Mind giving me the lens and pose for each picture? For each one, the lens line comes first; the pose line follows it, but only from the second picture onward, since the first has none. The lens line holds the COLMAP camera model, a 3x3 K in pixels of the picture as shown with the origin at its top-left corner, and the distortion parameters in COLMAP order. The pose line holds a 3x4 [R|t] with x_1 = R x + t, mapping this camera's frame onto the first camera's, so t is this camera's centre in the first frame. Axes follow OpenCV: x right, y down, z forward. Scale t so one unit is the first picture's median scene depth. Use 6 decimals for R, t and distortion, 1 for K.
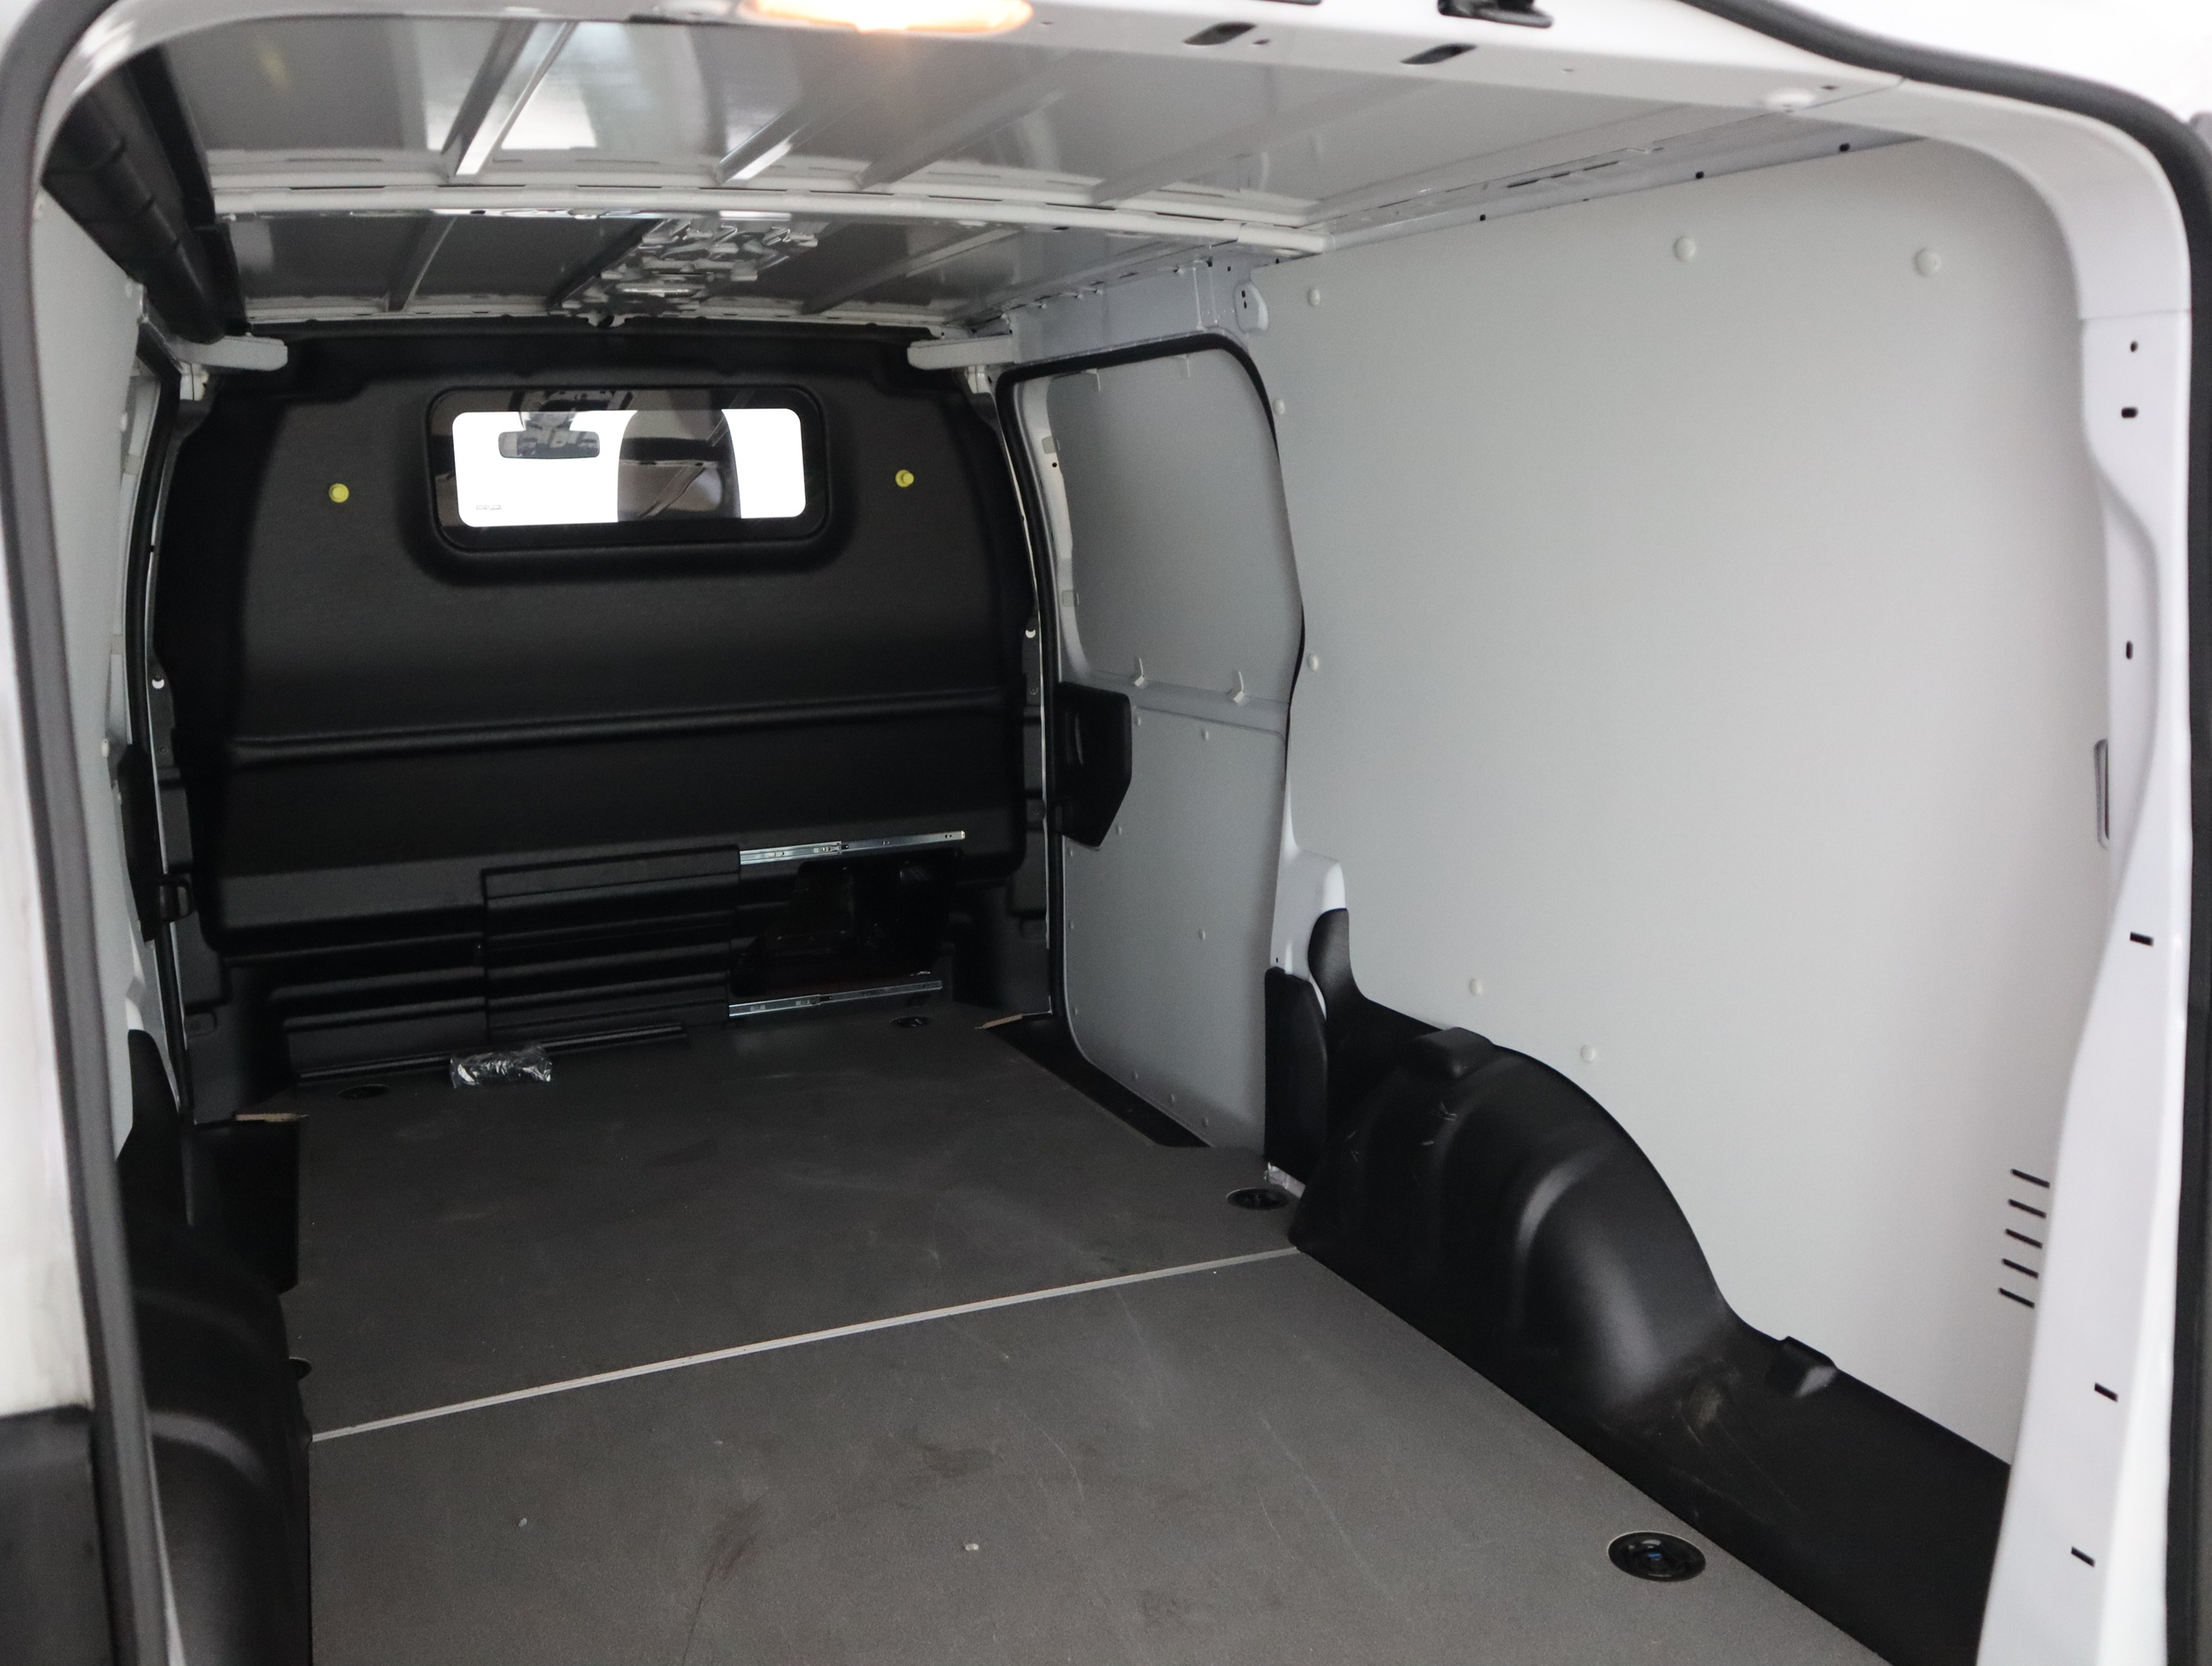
lens RADIAL K [[1916.0, 0, 1106.0], [0, 1916.0, 833.0], [0, 0, 1]] dist [-0.116168, 0.137313]
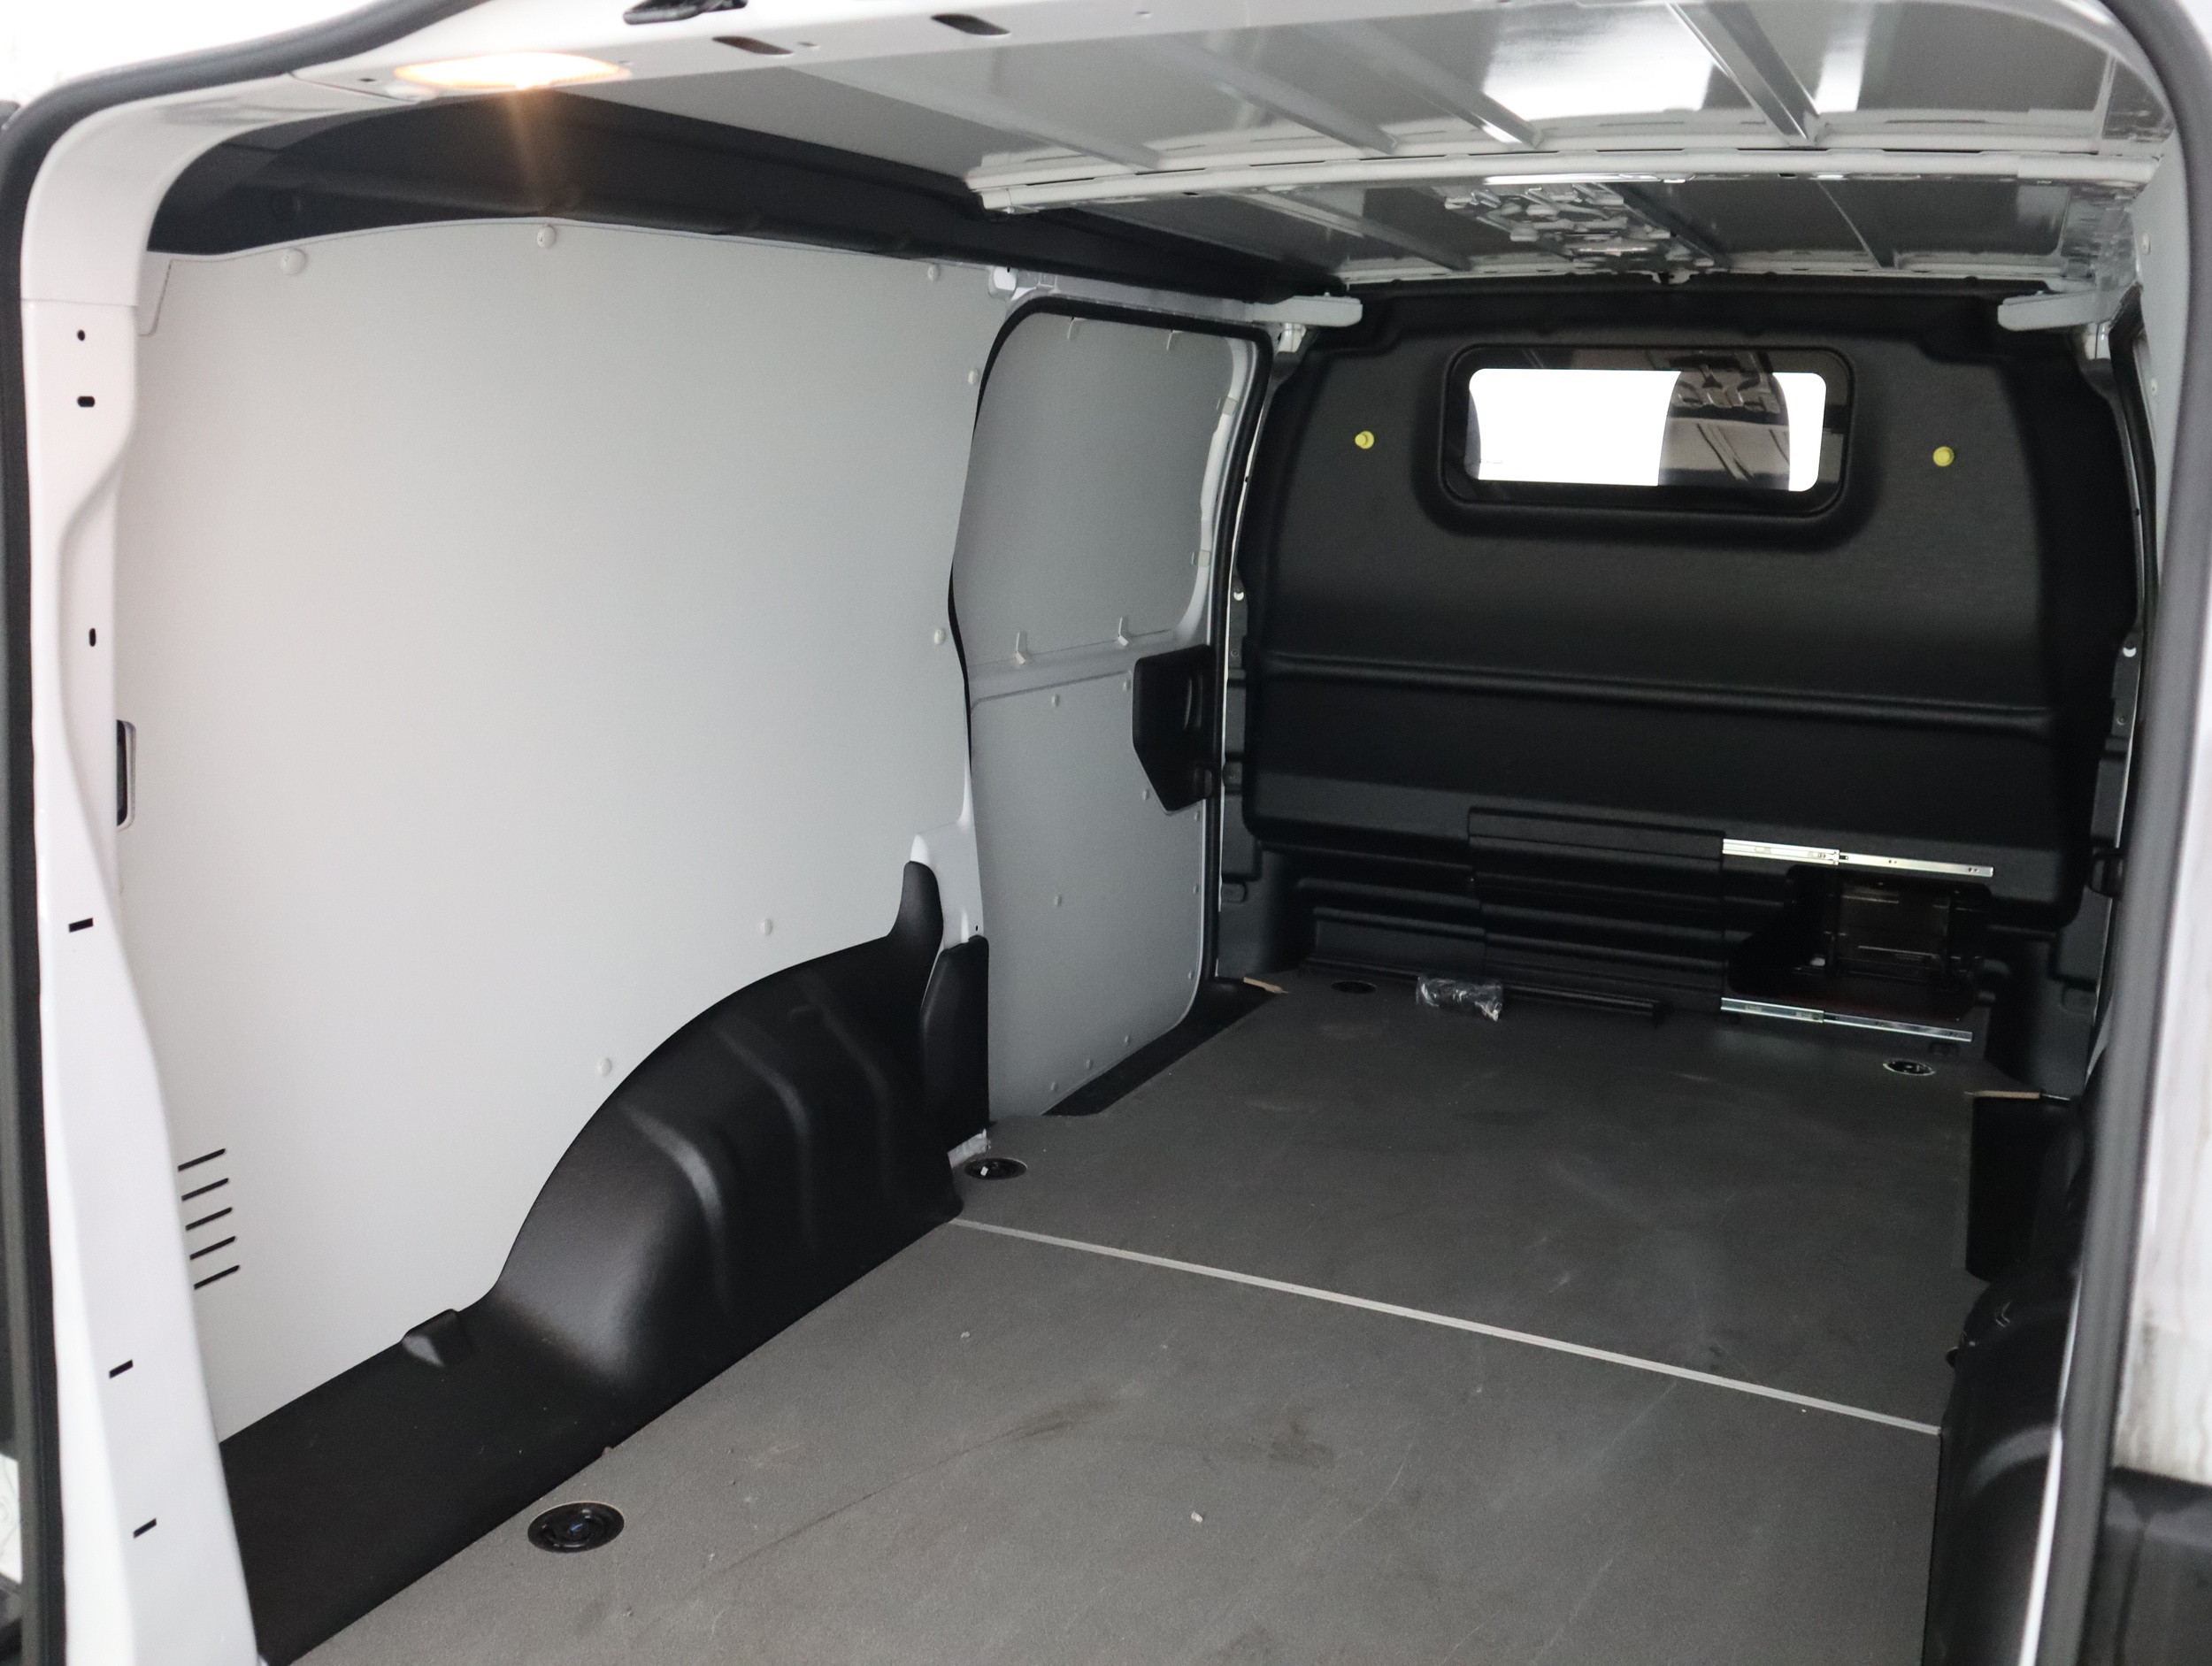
lens RADIAL K [[1916.0, 0, 1106.0], [0, 1916.0, 833.0], [0, 0, 1]] dist [-0.116168, 0.137313]
pose [[0.654498, 0.188317, -0.732236, 0.308393], [-0.165144, 0.980706, 0.104607, -0.042732], [0.737808, 0.052460, 0.672969, 0.142109]]
